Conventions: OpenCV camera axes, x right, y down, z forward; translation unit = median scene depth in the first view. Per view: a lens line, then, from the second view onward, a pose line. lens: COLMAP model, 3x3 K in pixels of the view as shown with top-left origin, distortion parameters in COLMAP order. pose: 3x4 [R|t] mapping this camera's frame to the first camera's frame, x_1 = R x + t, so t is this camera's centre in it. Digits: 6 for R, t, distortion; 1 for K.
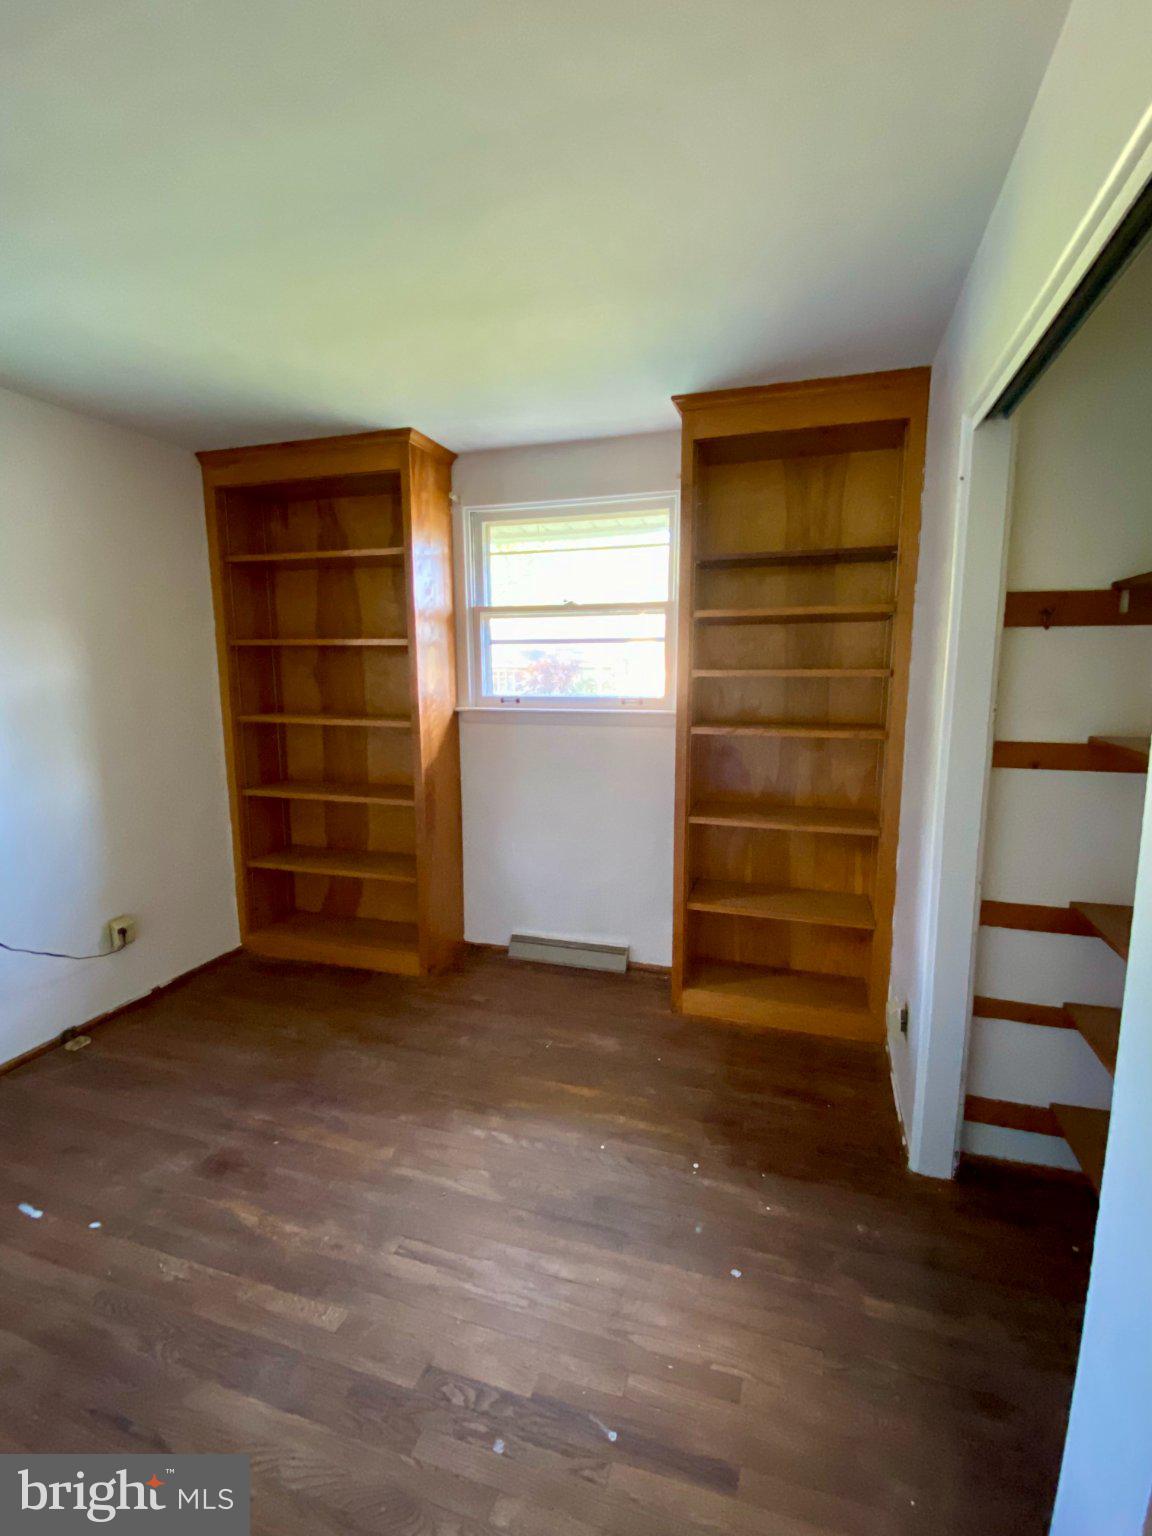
lens RADIAL K [[694.8, 0, 584.6], [0, 694.8, 769.4], [0, 0, 1]] dist [0.049984, -0.050463]
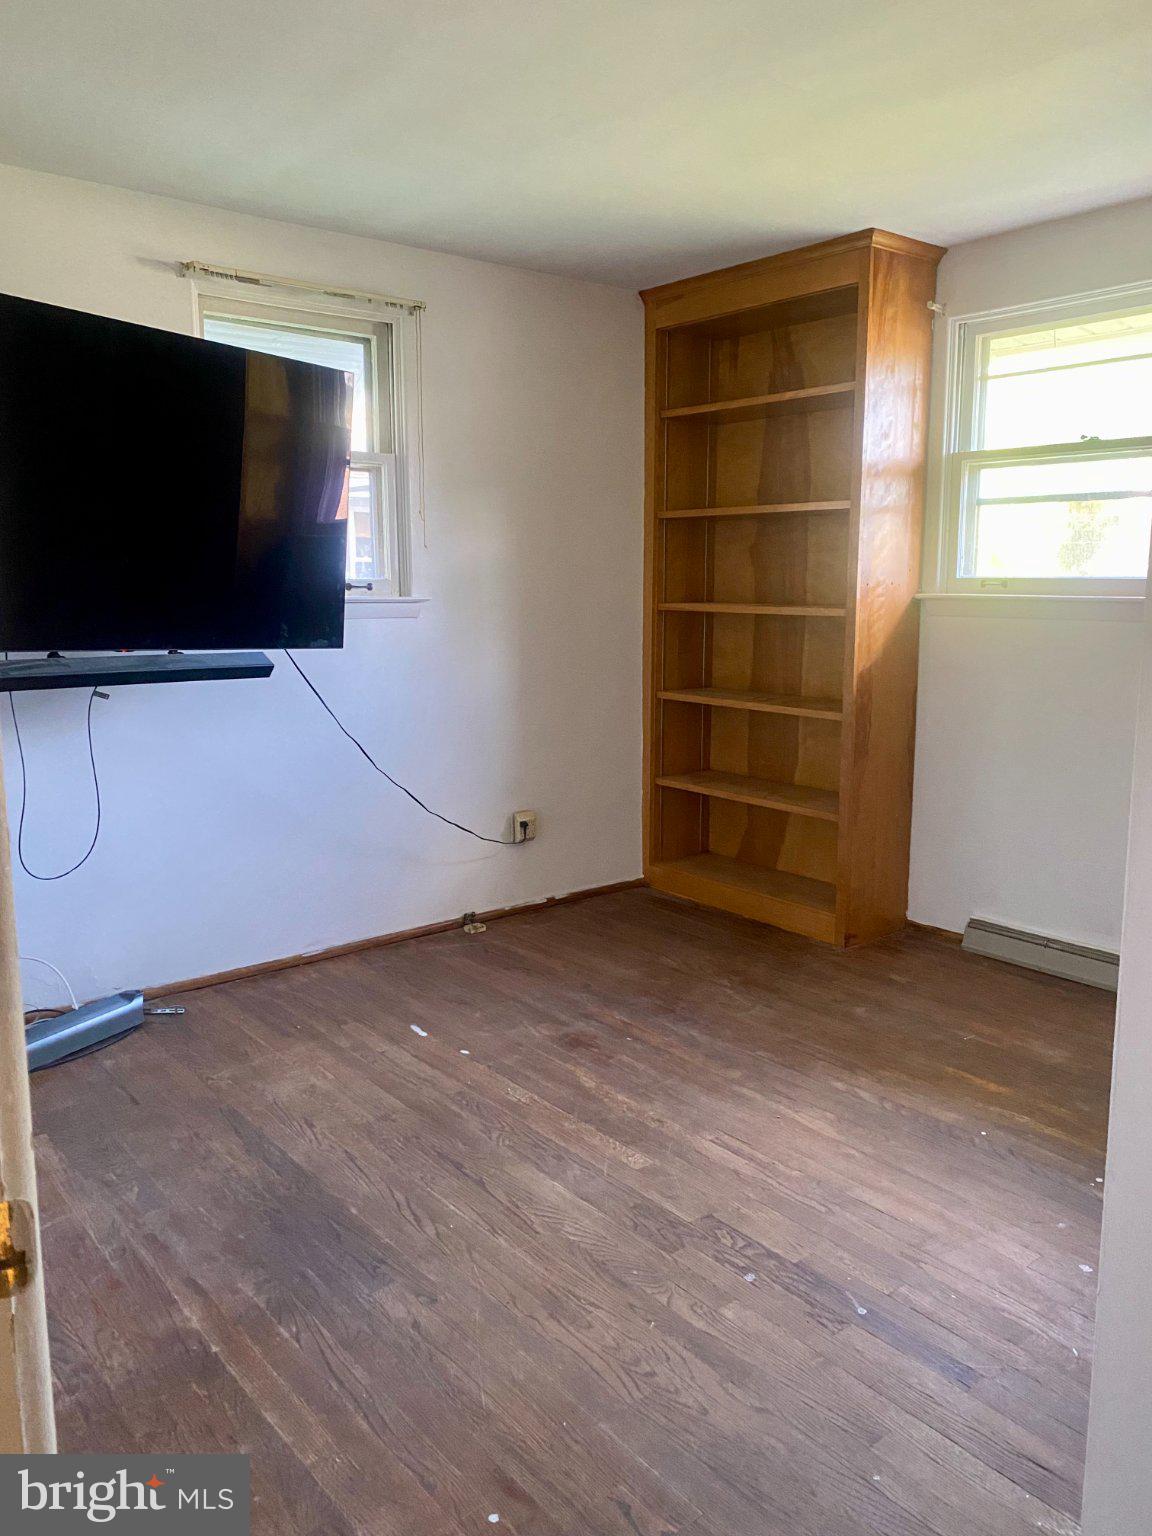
lens RADIAL K [[1176.0, 0, 583.3], [0, 1176.0, 764.3], [0, 0, 1]] dist [0.056676, -0.113433]
pose [[0.835515, 0.091919, -0.541725, 0.238816], [-0.084097, 0.995685, 0.039240, 0.079545], [0.542994, 0.012772, 0.839639, -0.260736]]
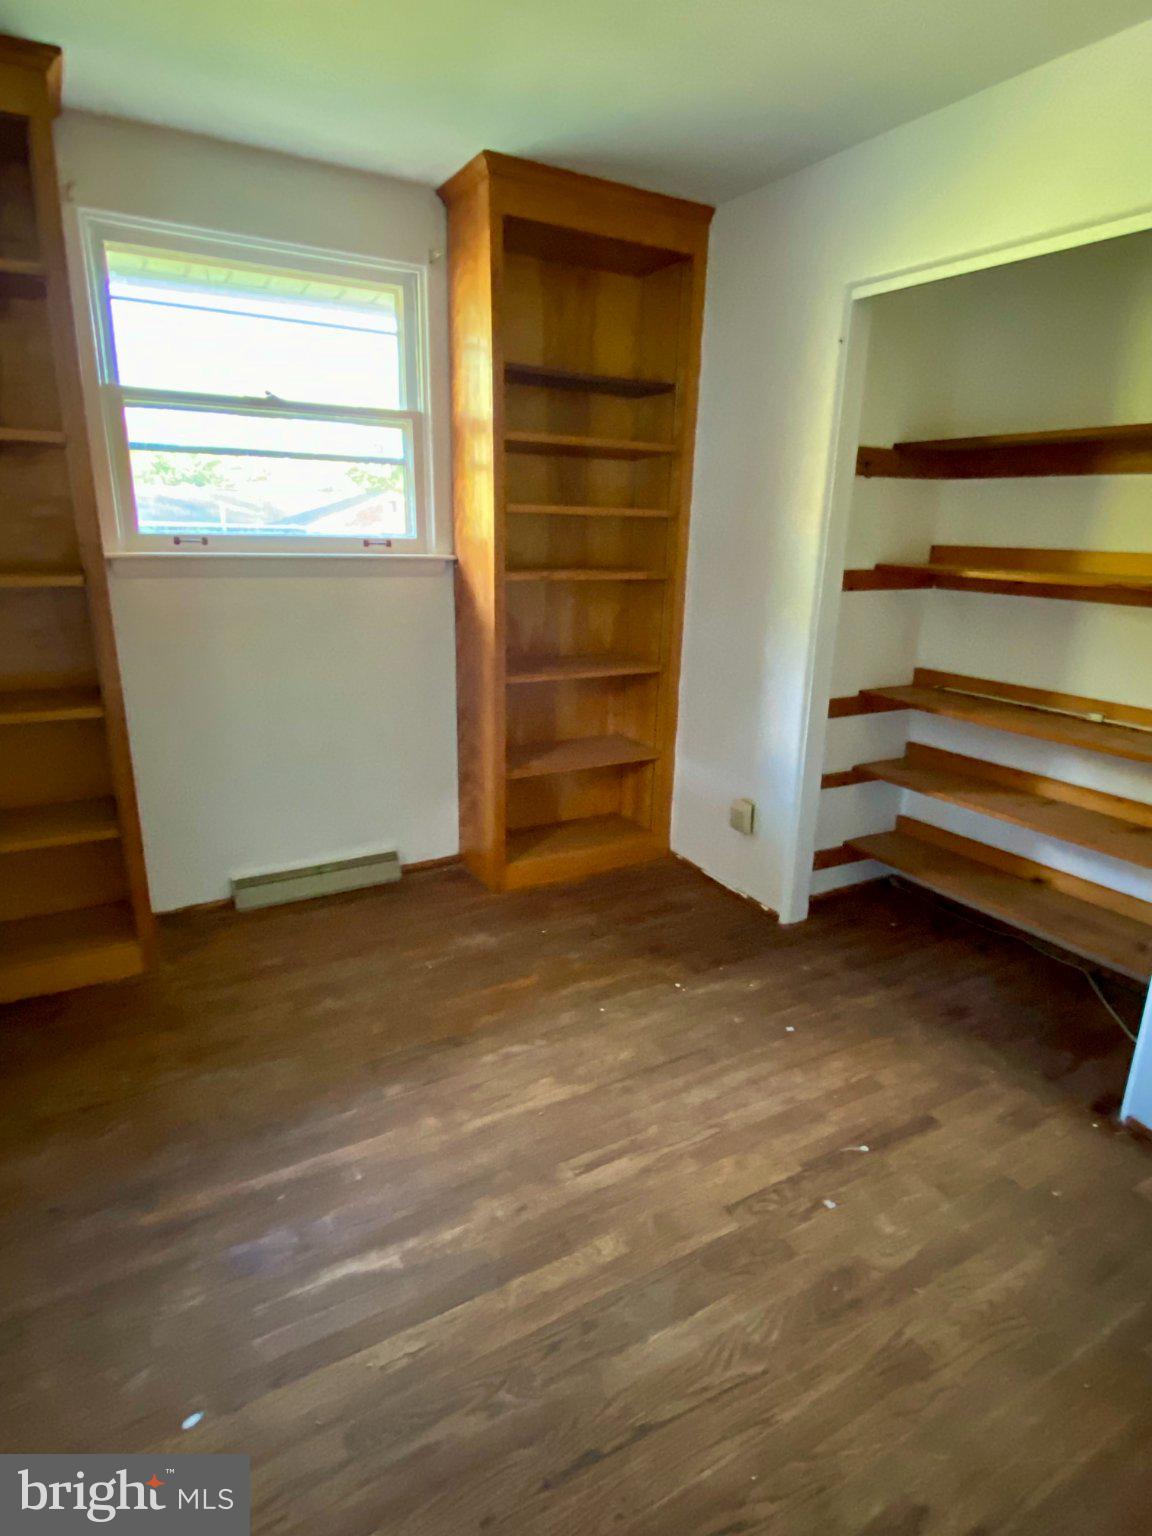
lens RADIAL K [[866.3, 0, 576.0], [0, 866.3, 768.0], [0, 0, 1]] dist [0.082510, -0.082781]
pose [[0.668434, -0.191347, 0.718737, -0.572977], [0.086682, 0.979797, 0.180232, -0.007730], [-0.738703, -0.058172, 0.671516, 0.169605]]
